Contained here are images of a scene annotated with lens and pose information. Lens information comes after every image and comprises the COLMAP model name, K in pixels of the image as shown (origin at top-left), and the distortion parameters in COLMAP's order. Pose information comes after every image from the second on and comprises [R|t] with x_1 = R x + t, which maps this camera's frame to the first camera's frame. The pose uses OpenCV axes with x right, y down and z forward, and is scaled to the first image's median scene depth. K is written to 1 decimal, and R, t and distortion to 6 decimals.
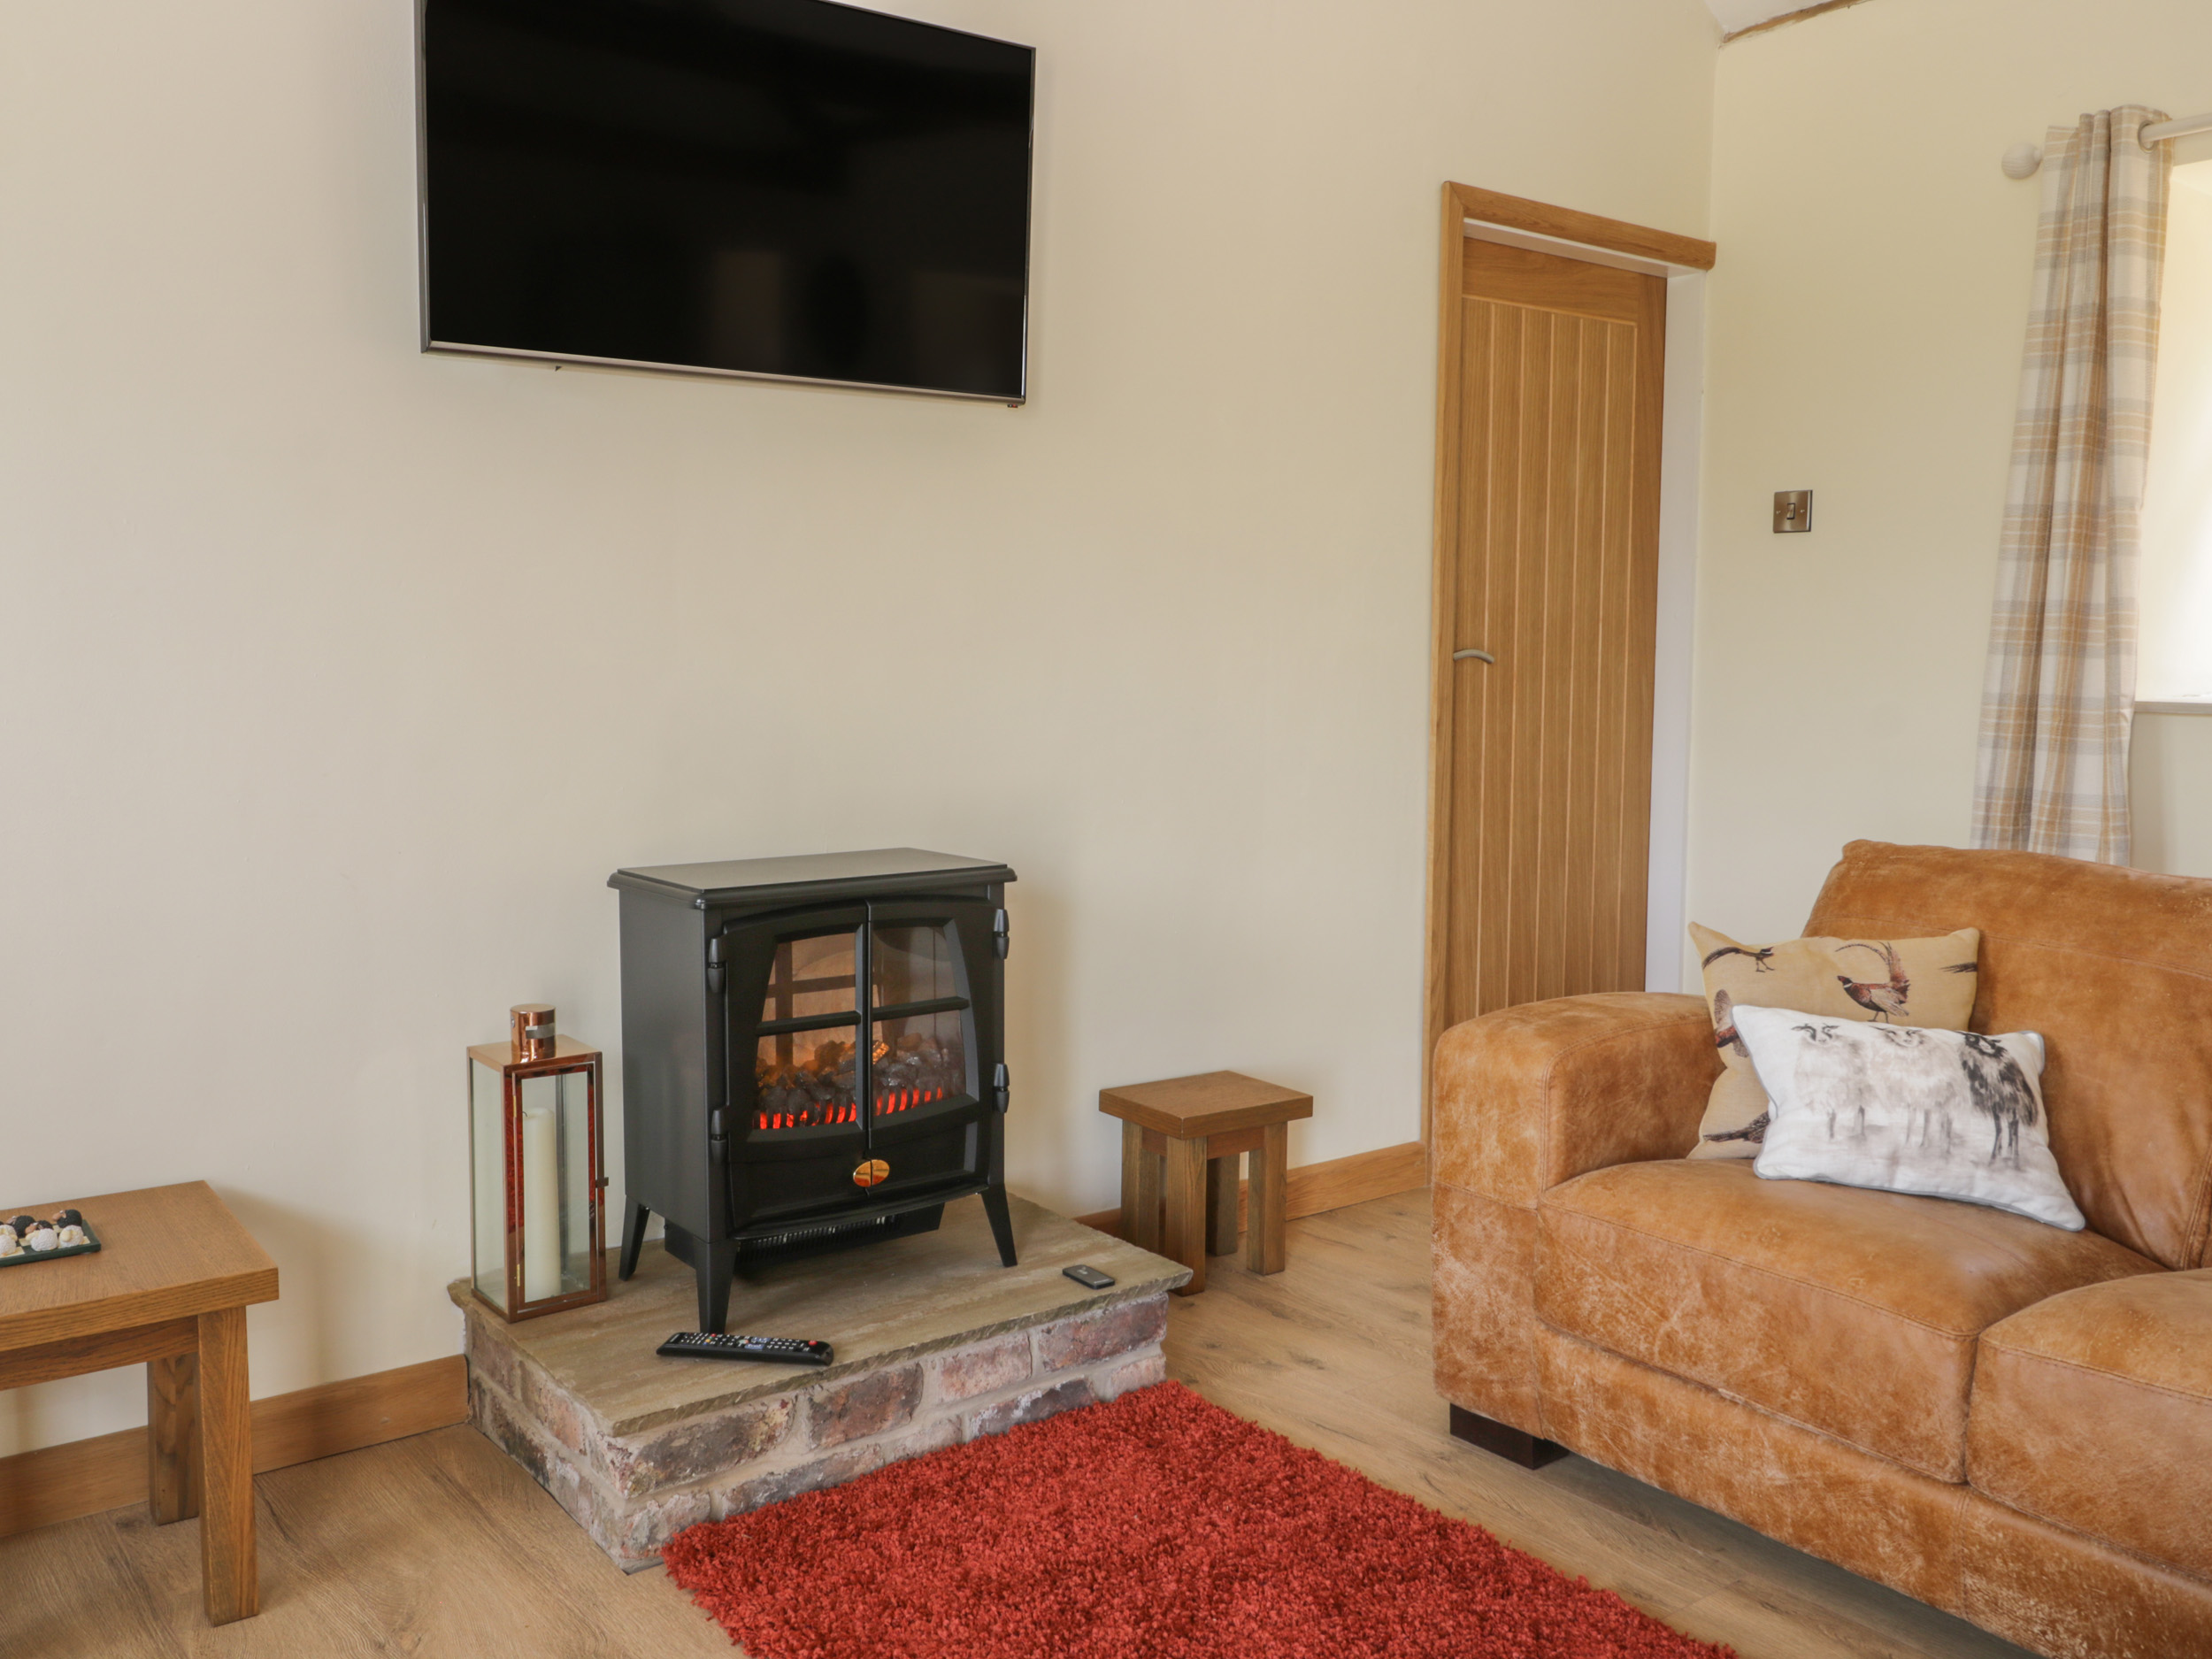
lens RADIAL K [[1875.1, 0, 1106.0], [0, 1875.1, 829.5], [0, 0, 1]] dist [-0.001022, -0.004148]
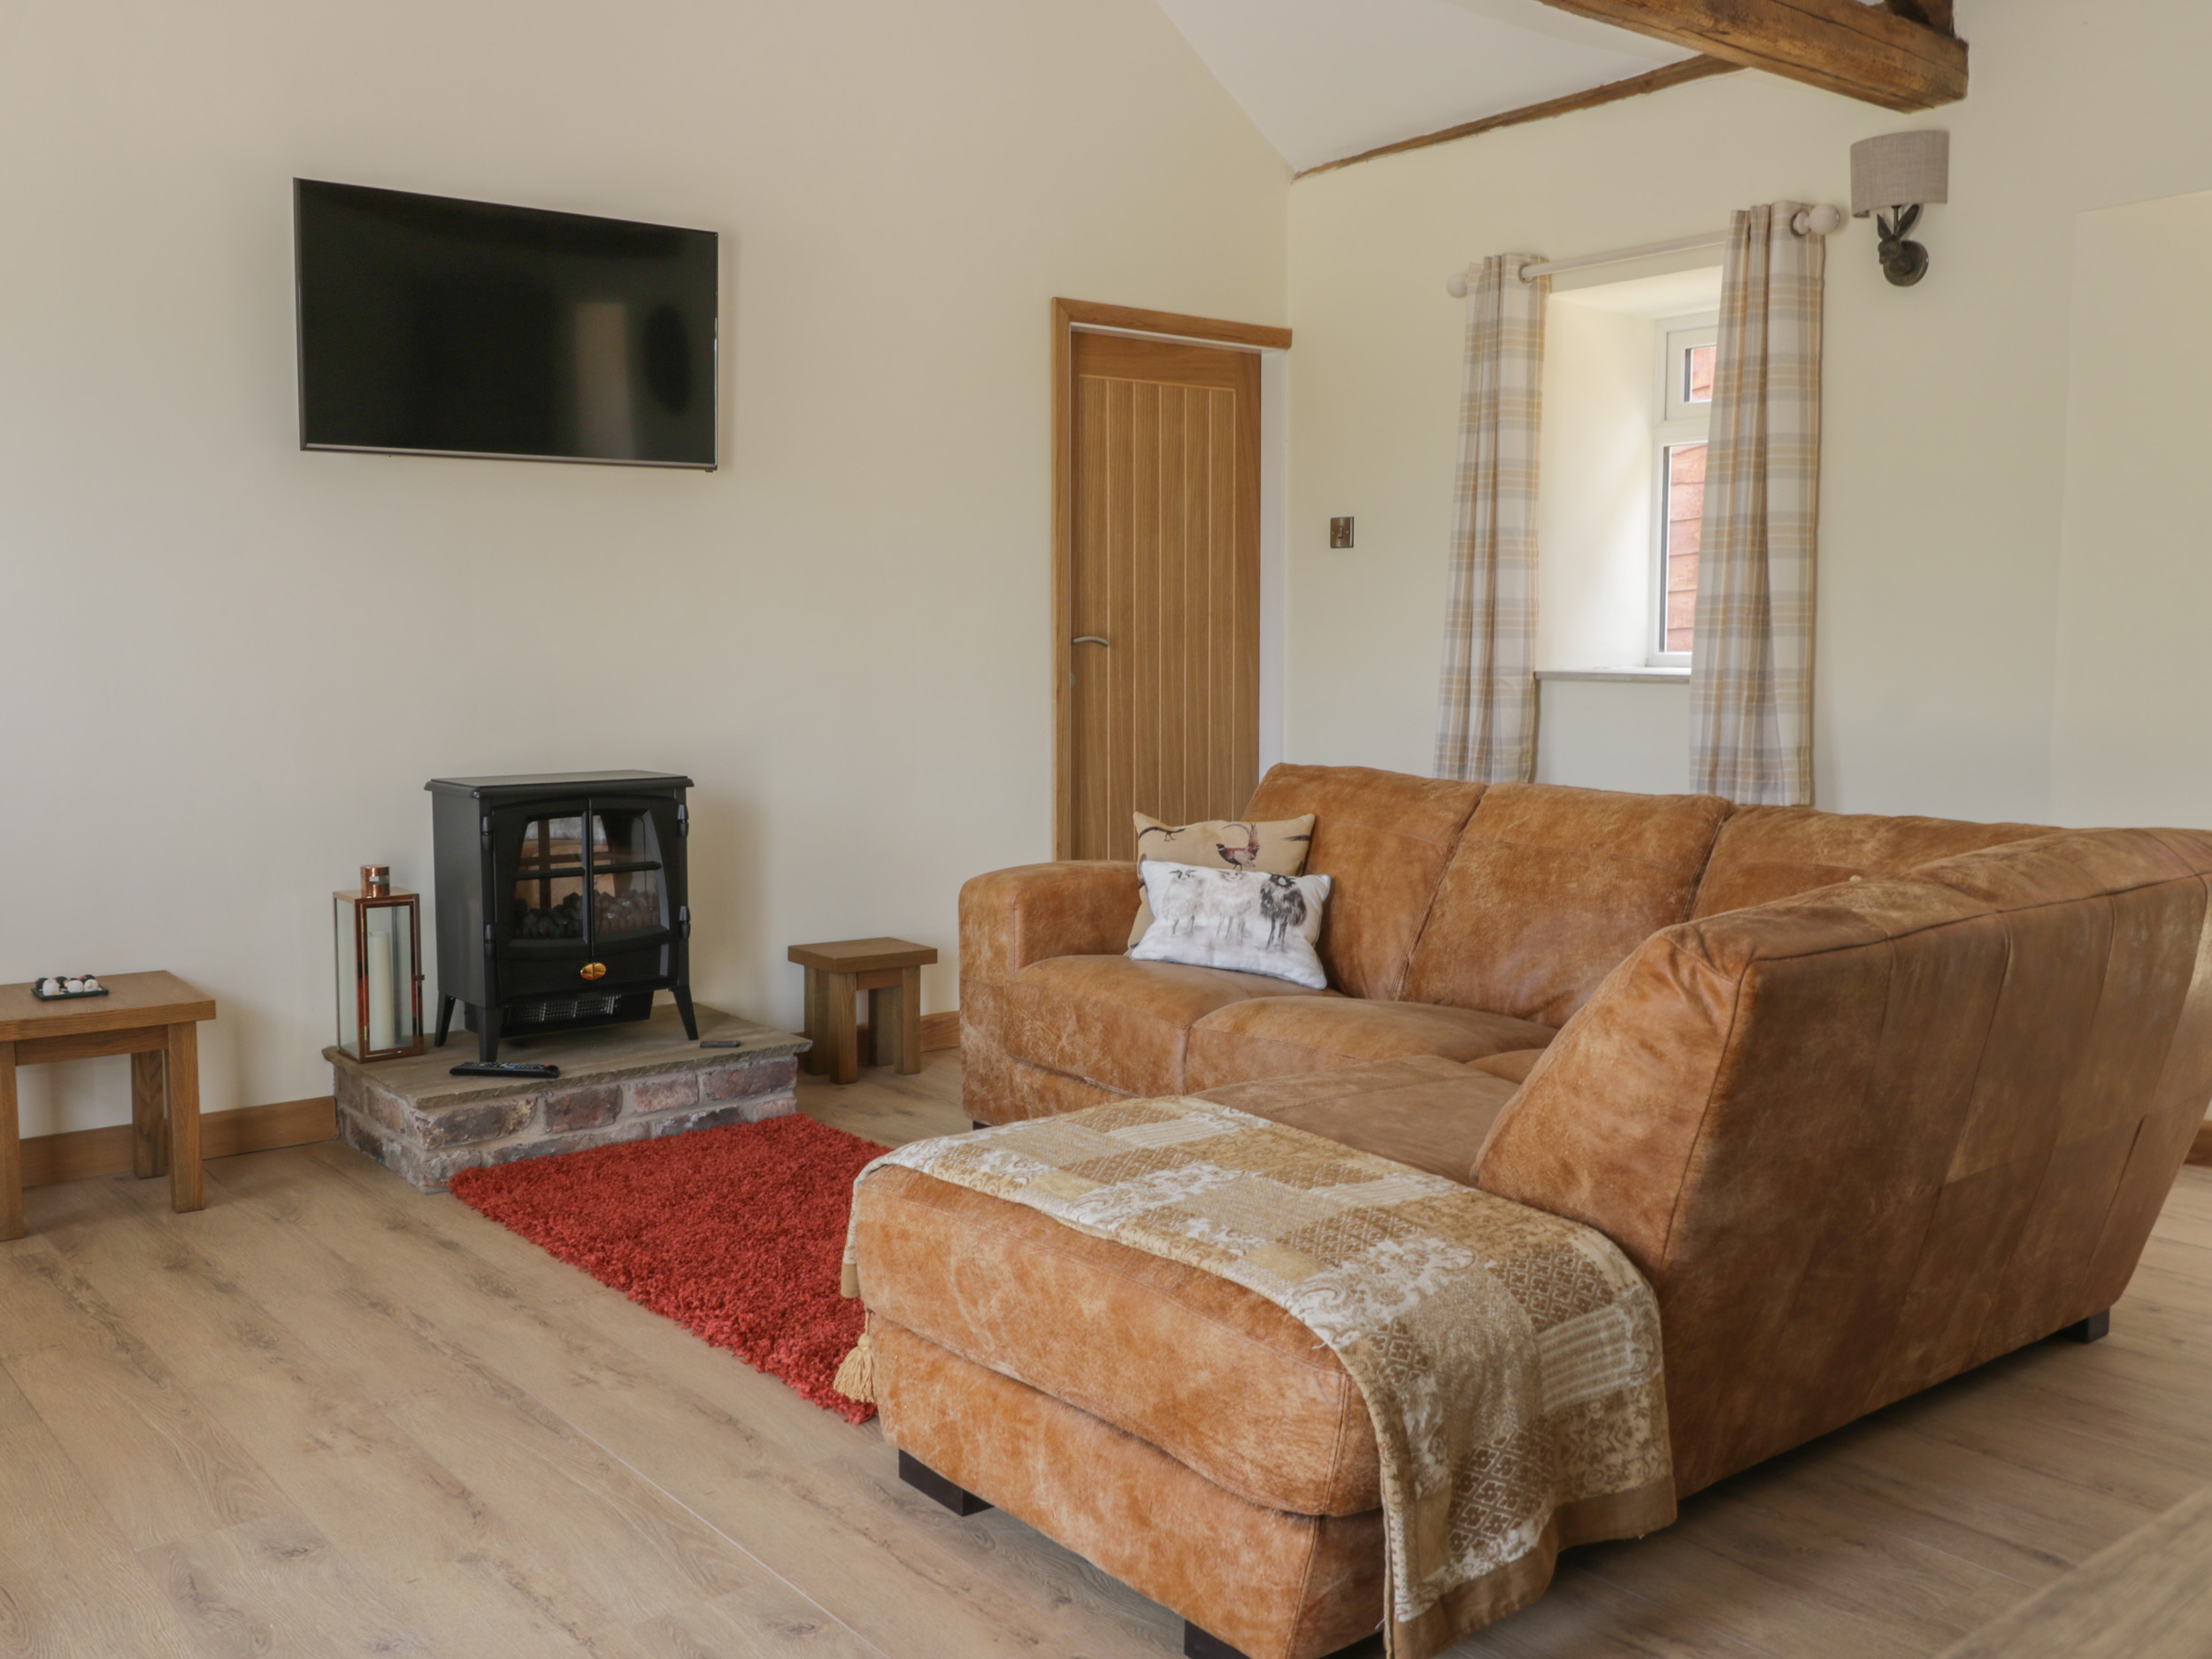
lens RADIAL K [[2000.8, 0, 1106.0], [0, 2000.8, 829.5], [0, 0, 1]] dist [-0.001563, -0.007943]
pose [[0.999840, -0.004770, 0.017254, 0.277176], [0.004792, 0.999988, -0.001214, 0.069963], [-0.017248, 0.001296, 0.999850, -0.683935]]
